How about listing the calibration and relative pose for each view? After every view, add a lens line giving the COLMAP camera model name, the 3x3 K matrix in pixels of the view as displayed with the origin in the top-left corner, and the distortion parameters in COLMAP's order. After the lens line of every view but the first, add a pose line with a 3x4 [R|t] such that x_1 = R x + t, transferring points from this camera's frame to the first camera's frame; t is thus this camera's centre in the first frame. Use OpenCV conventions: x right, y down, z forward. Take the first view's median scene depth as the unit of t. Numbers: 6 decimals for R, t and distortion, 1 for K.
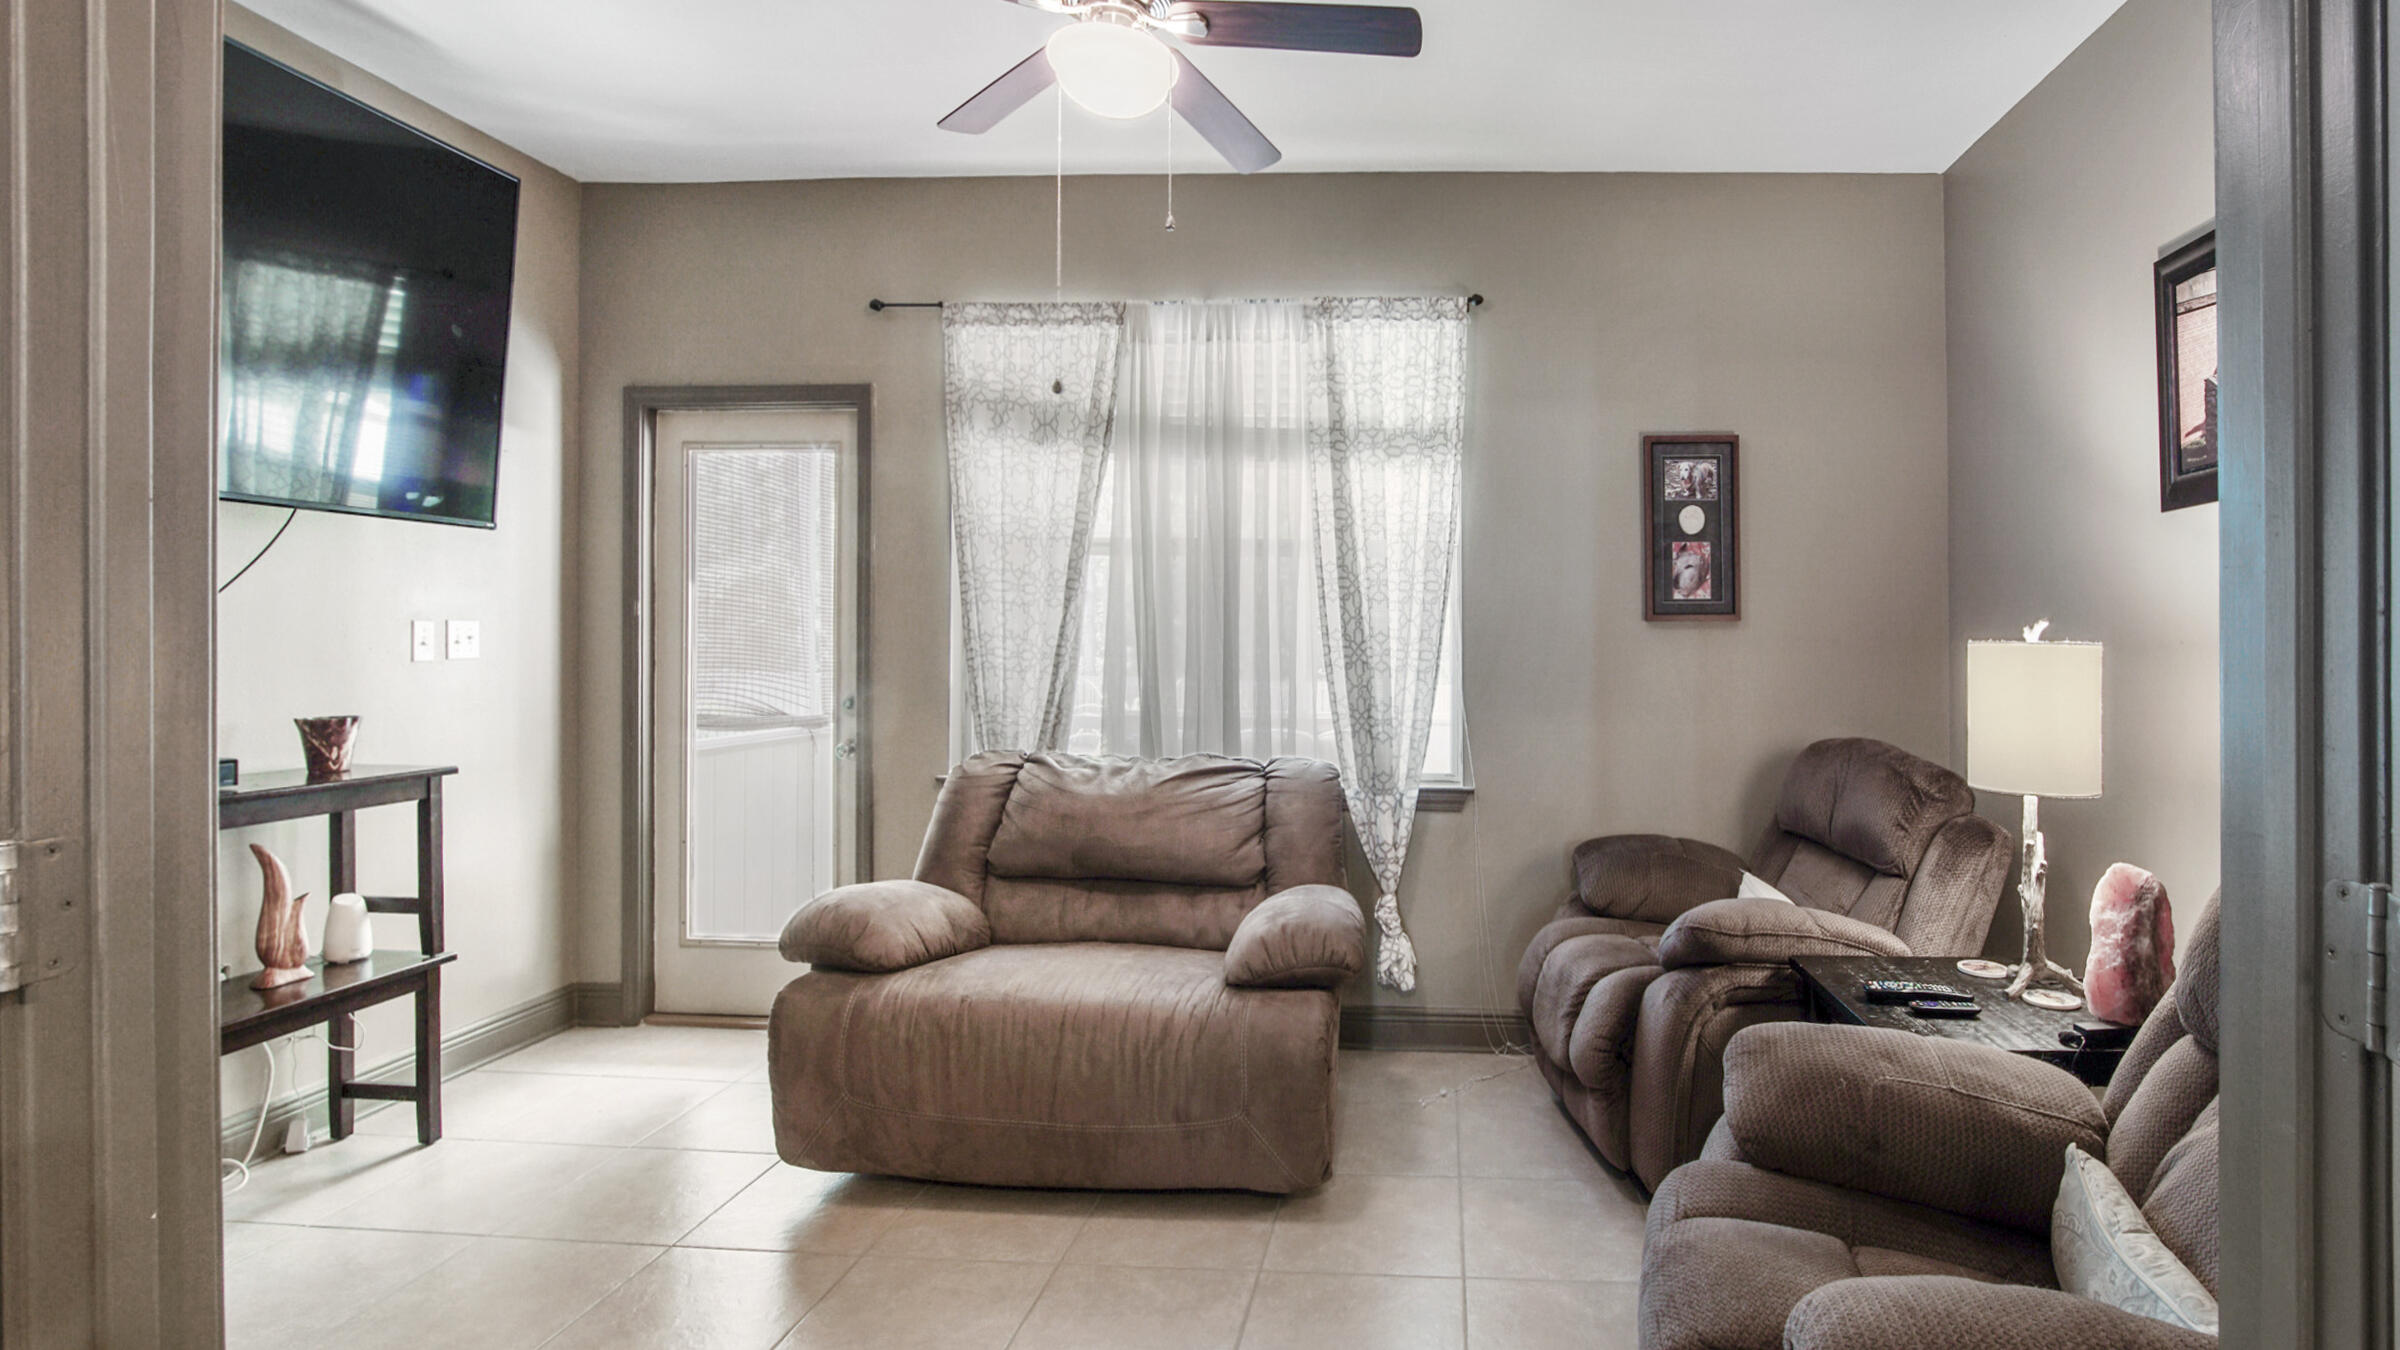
lens RADIAL K [[1100.1, 0, 1255.8], [0, 1100.1, 671.1], [0, 0, 1]] dist [-0.042807, 0.009610]
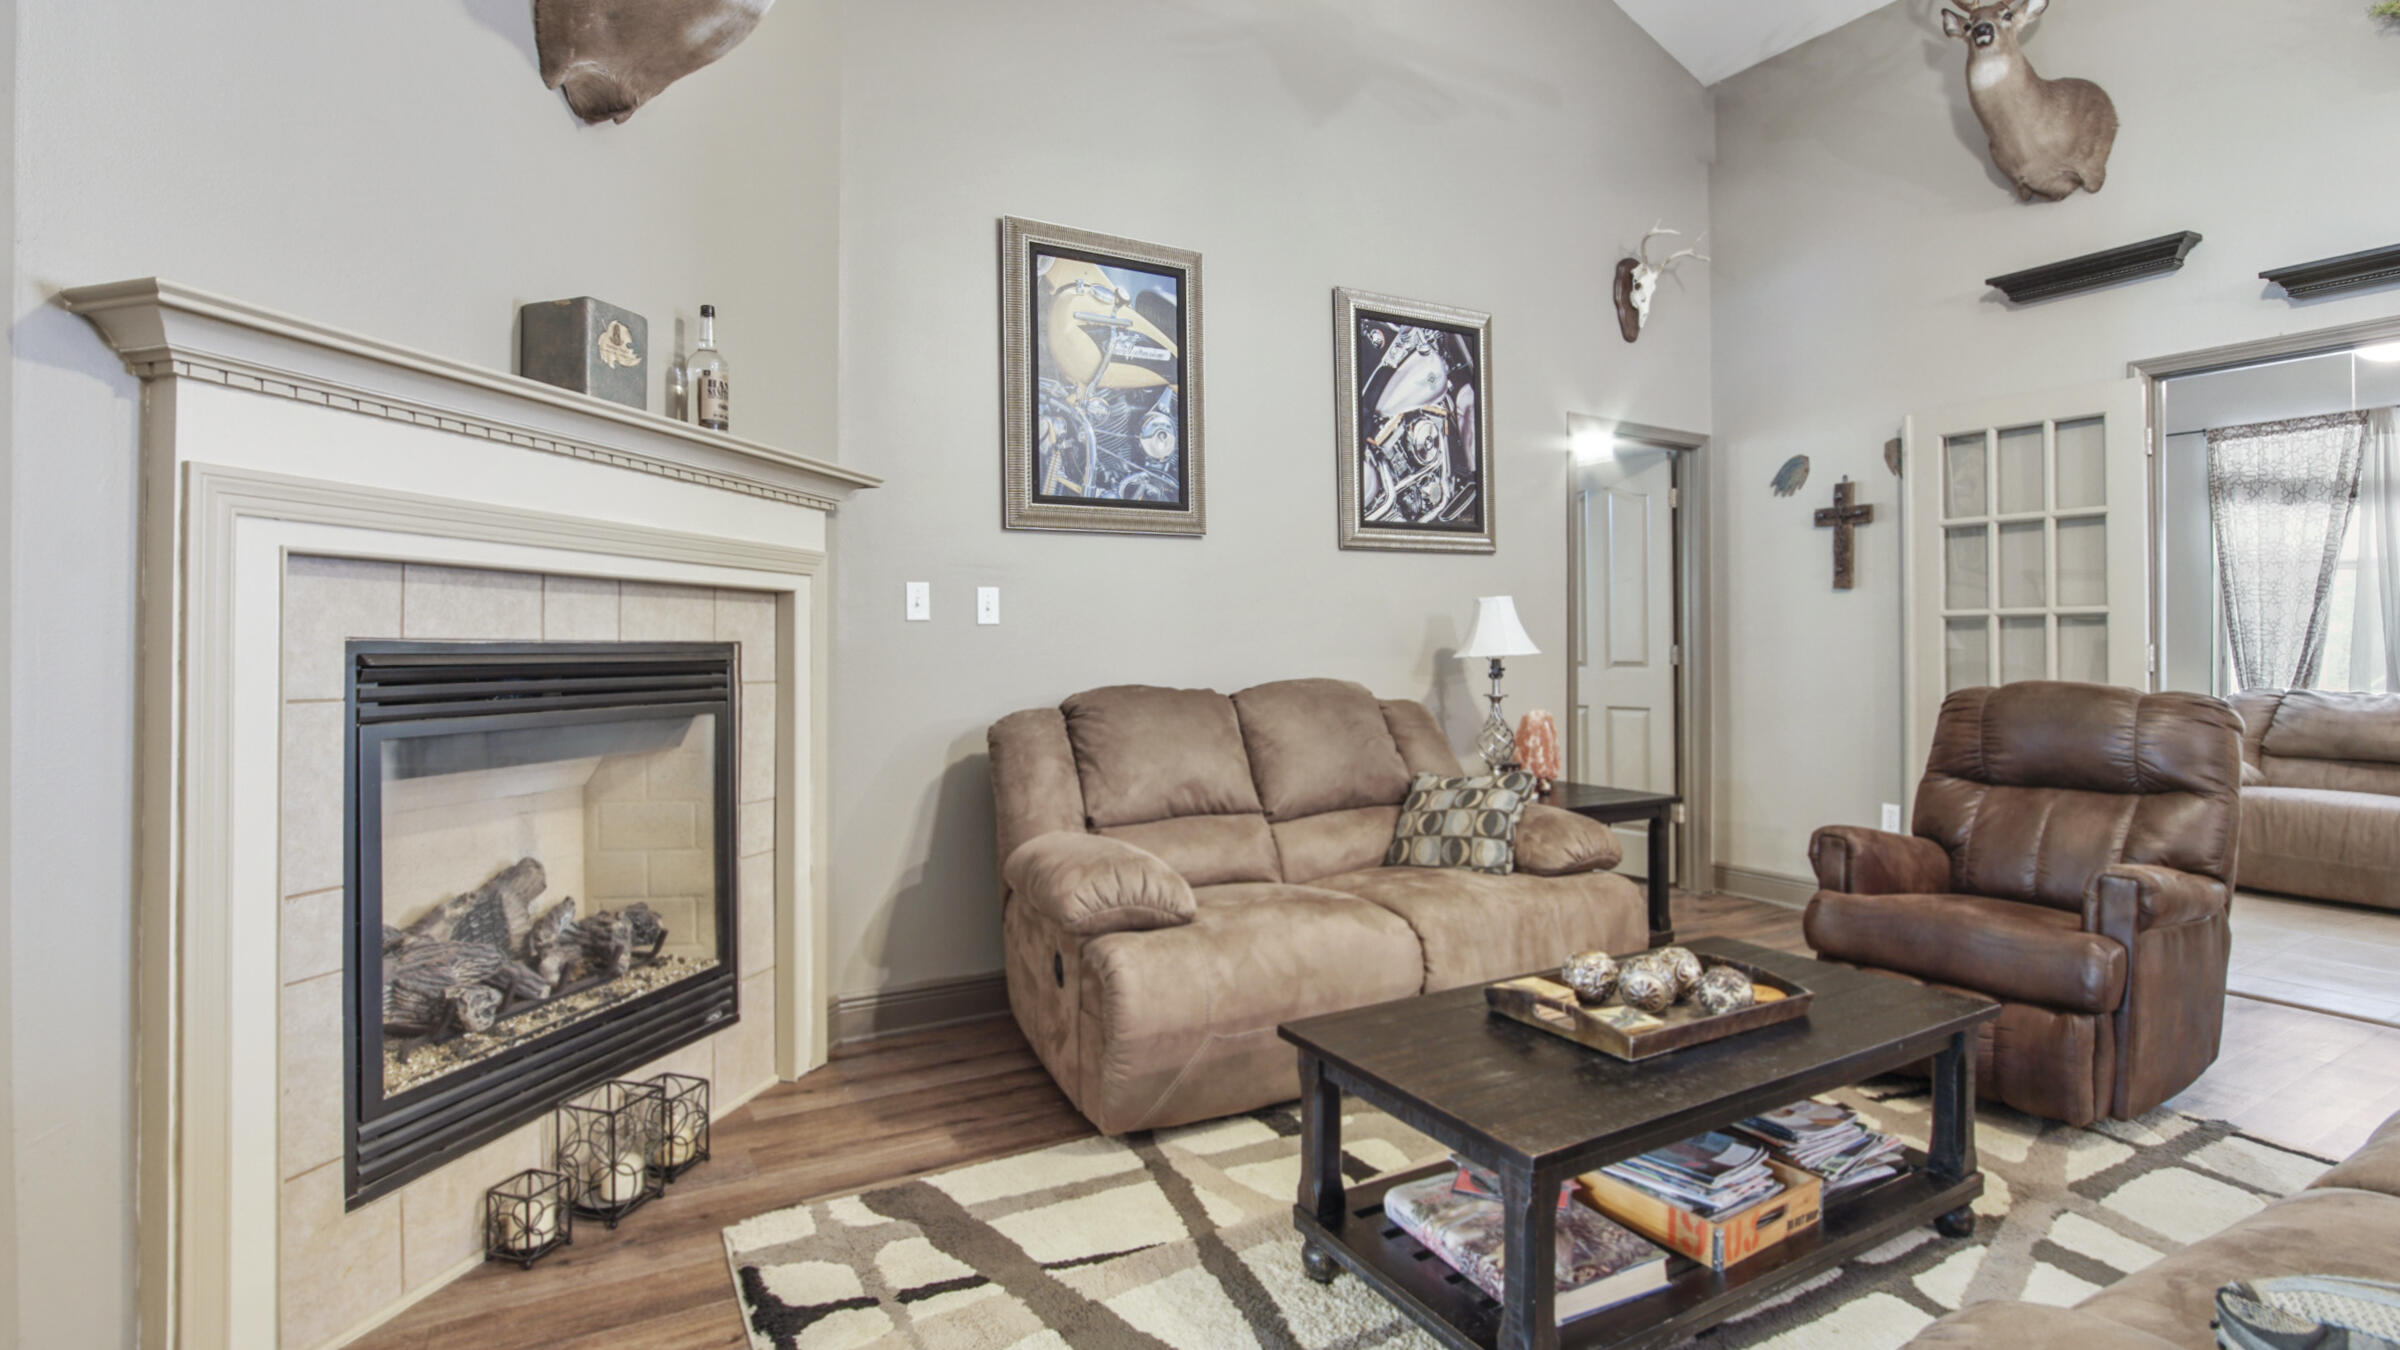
lens RADIAL K [[1100.1, 0, 1150.2], [0, 1100.1, 640.5], [0, 0, 1]] dist [-0.042807, 0.009610]
pose [[0.600570, -0.016438, -0.799403, 0.049316], [-0.015947, 0.999344, -0.032530, 0.084323], [0.799413, 0.032285, 0.599914, -1.479097]]
